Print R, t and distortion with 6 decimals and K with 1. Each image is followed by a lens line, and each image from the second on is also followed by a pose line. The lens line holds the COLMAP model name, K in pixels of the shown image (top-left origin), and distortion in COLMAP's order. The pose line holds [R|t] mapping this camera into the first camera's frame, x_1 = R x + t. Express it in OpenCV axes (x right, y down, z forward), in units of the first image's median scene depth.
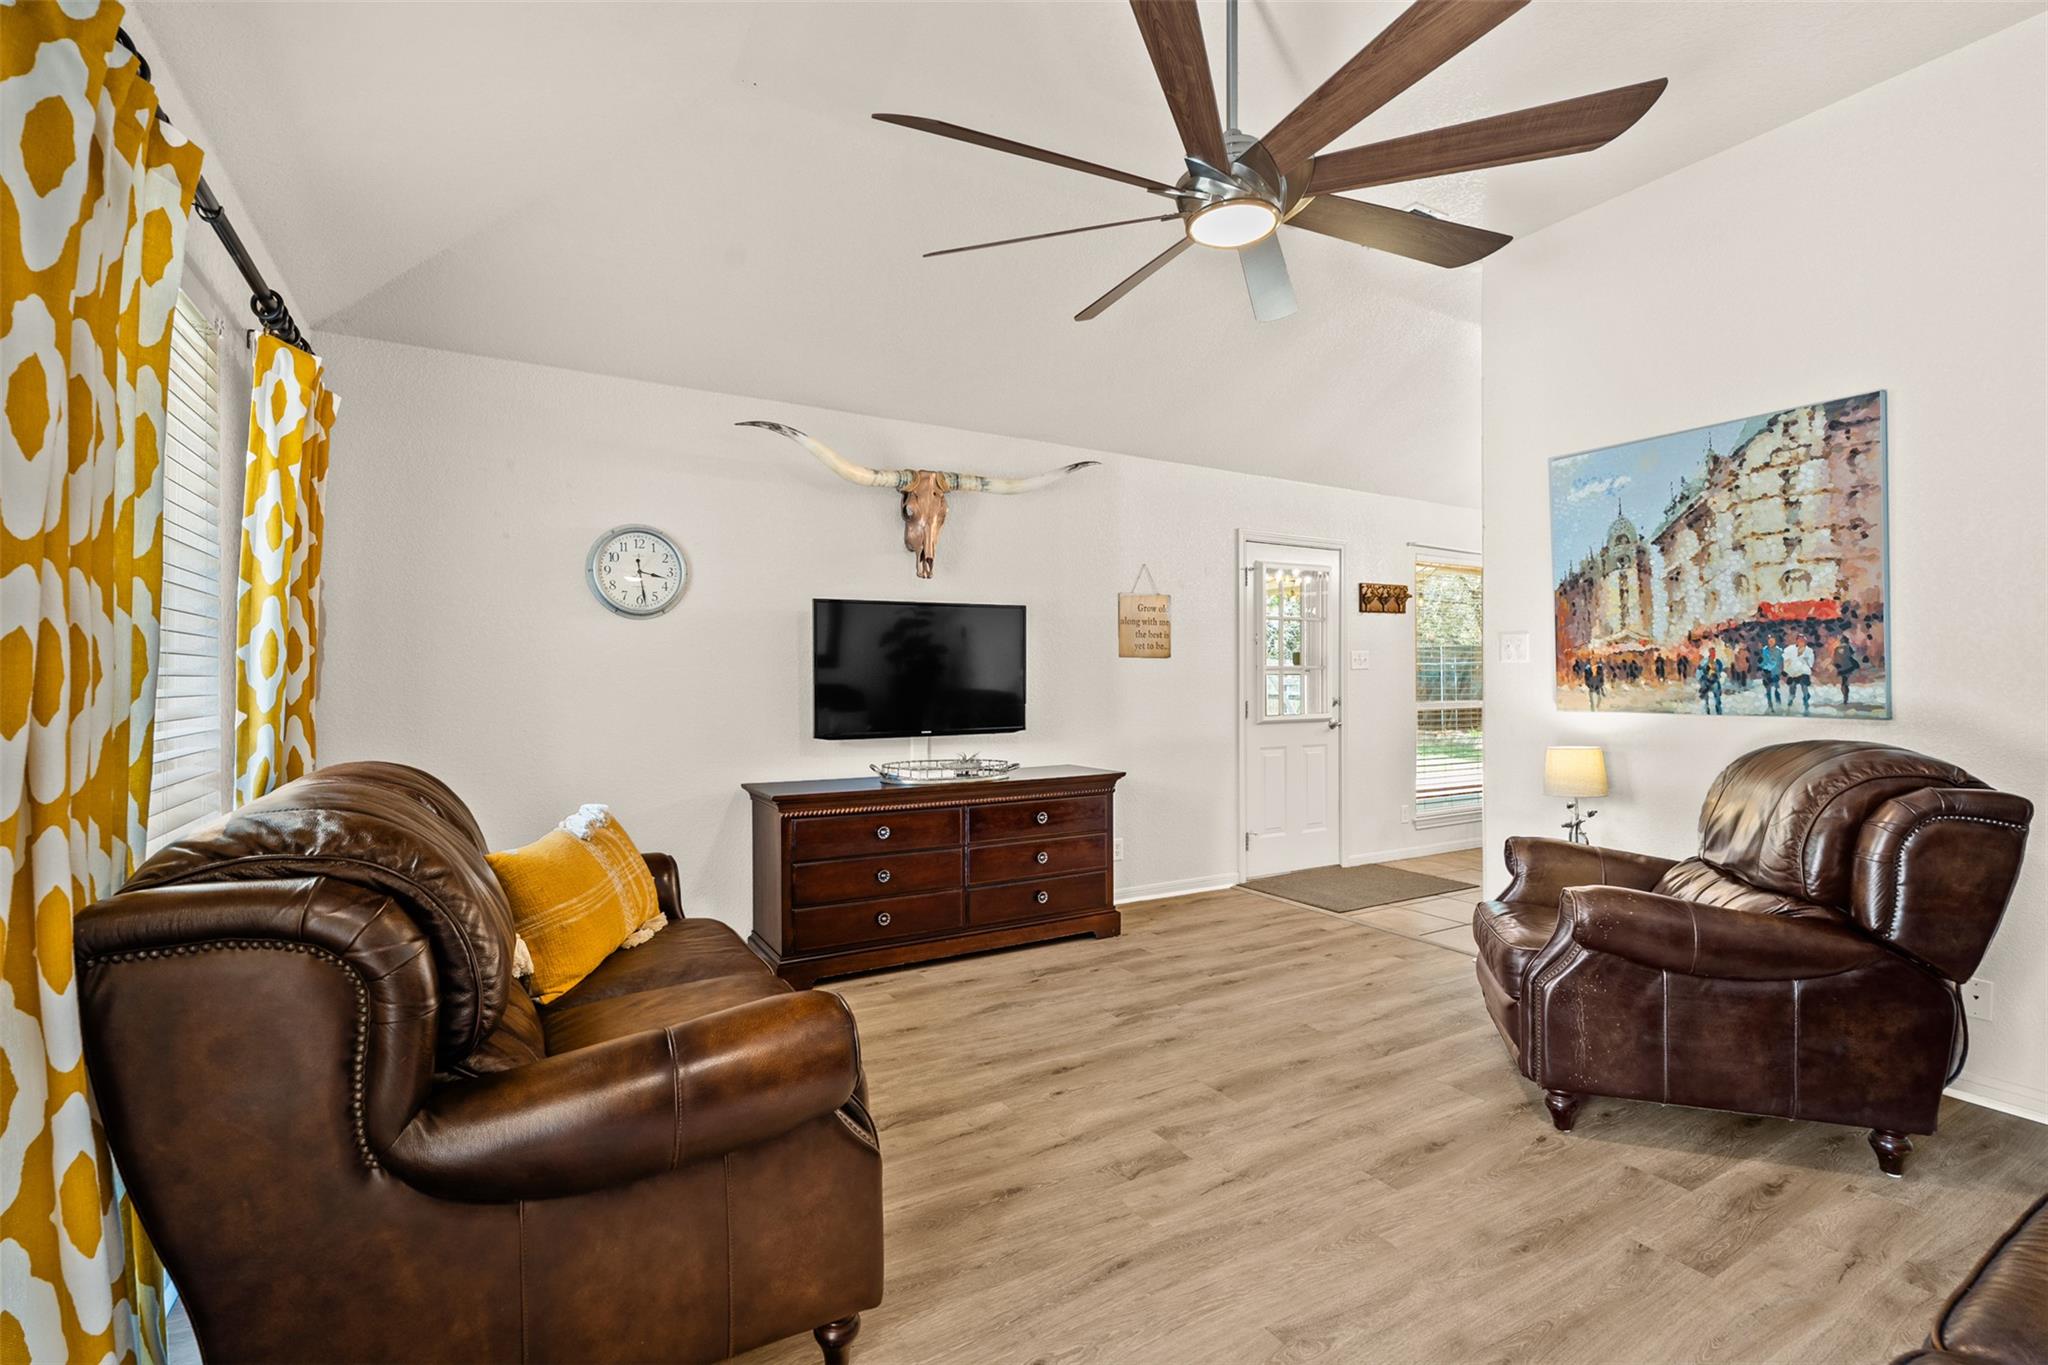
lens RADIAL K [[932.4, 0, 1027.5], [0, 932.4, 675.6], [0, 0, 1]] dist [-0.003548, 0.001926]
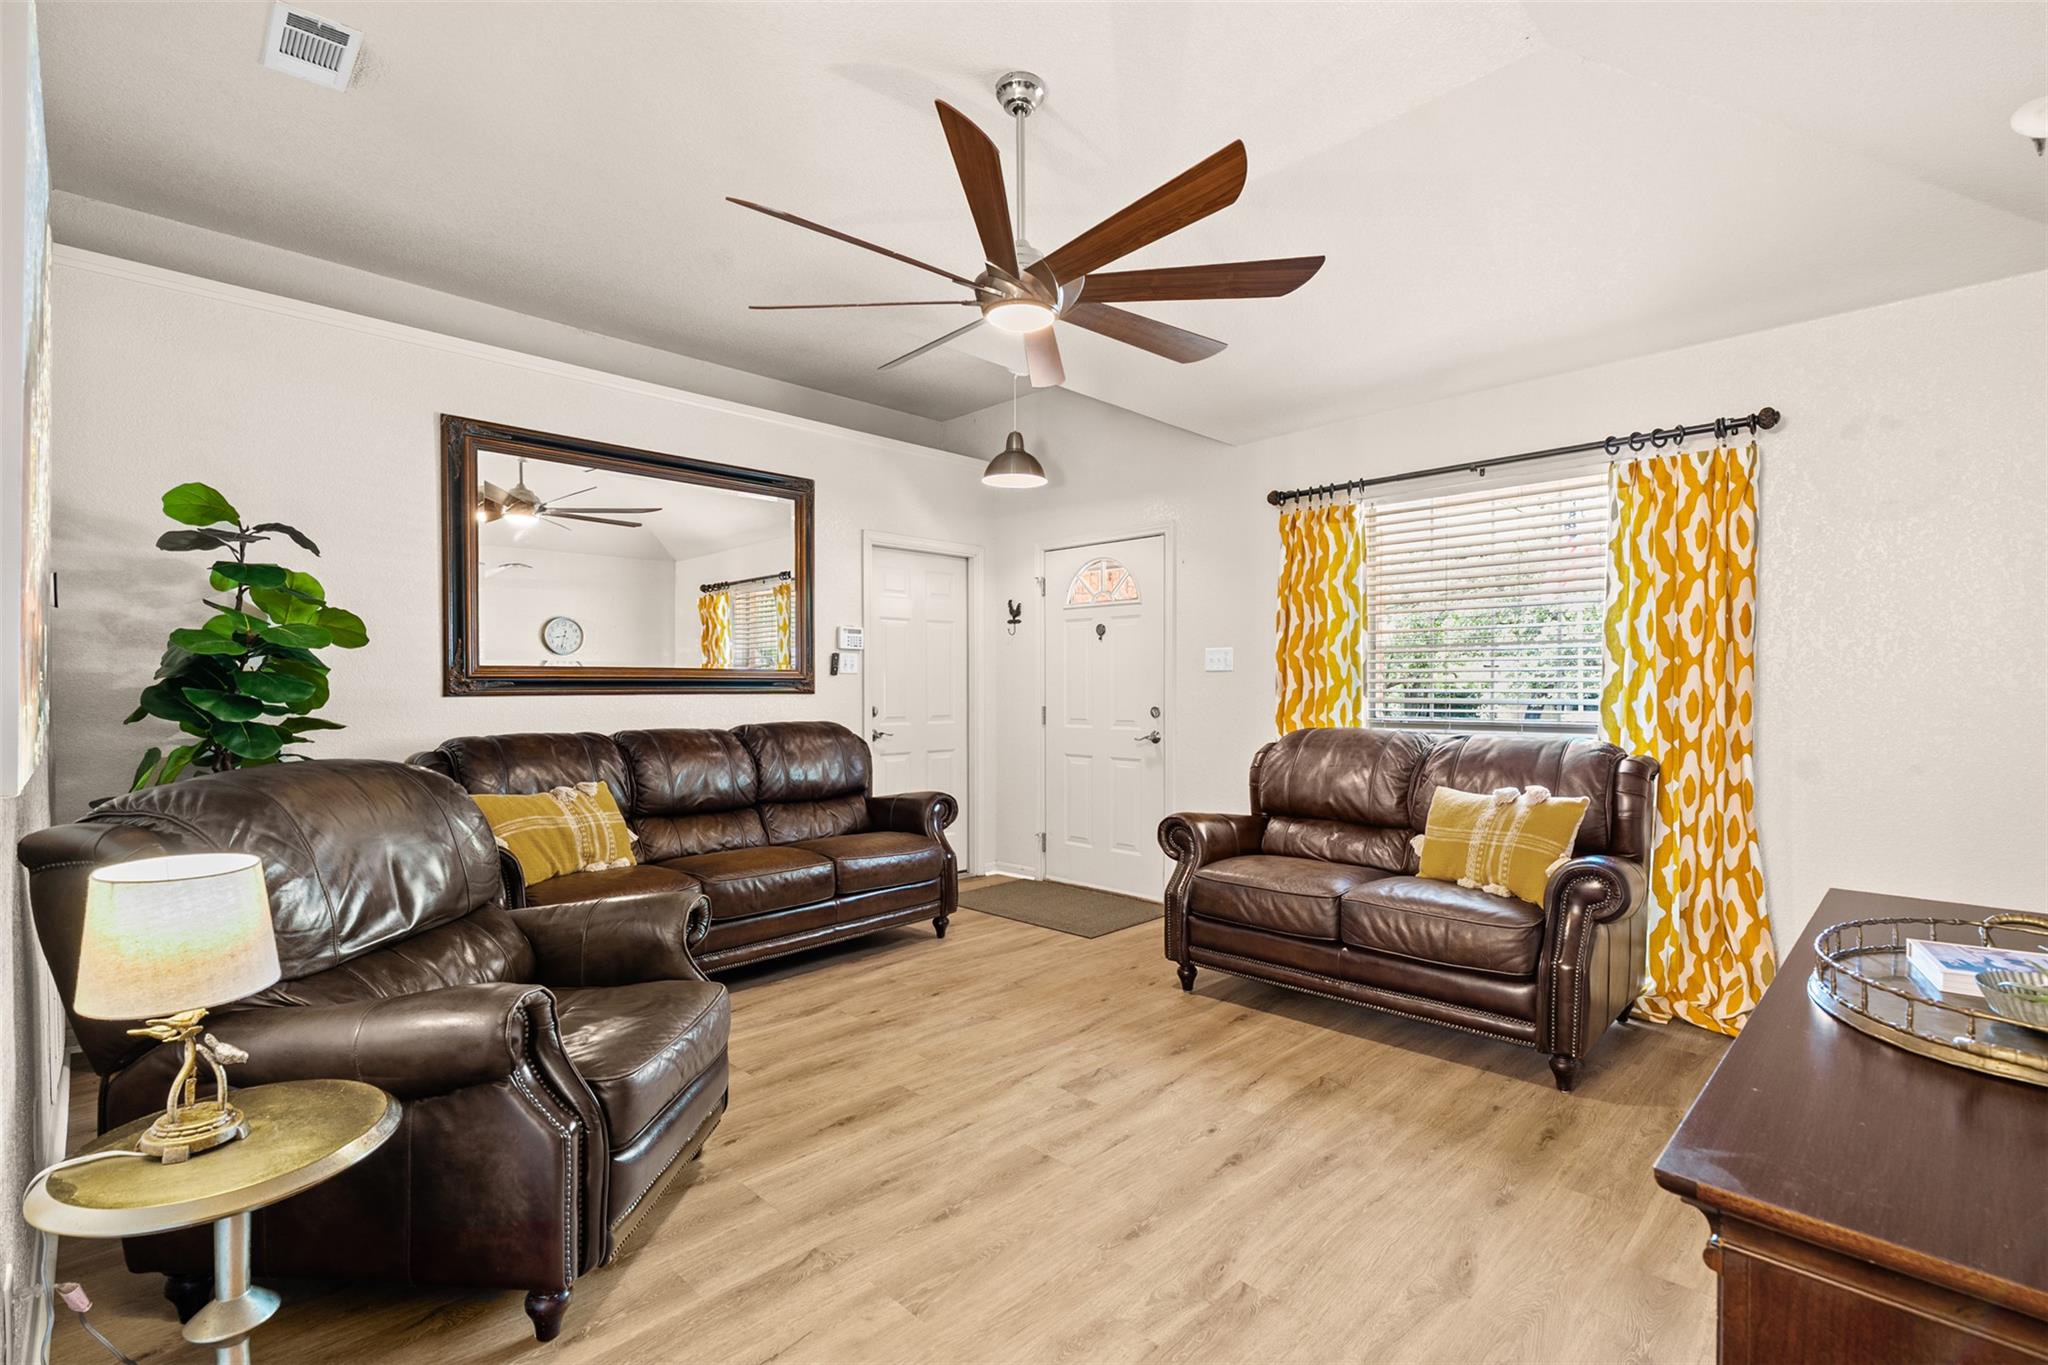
lens RADIAL K [[932.4, 0, 1027.5], [0, 932.4, 684.3], [0, 0, 1]] dist [-0.003548, 0.001926]
pose [[-0.966962, -0.001482, -0.254915, 0.469386], [-0.000312, 0.999989, -0.004630, 0.006202], [0.254919, -0.004398, -0.966952, 1.939124]]
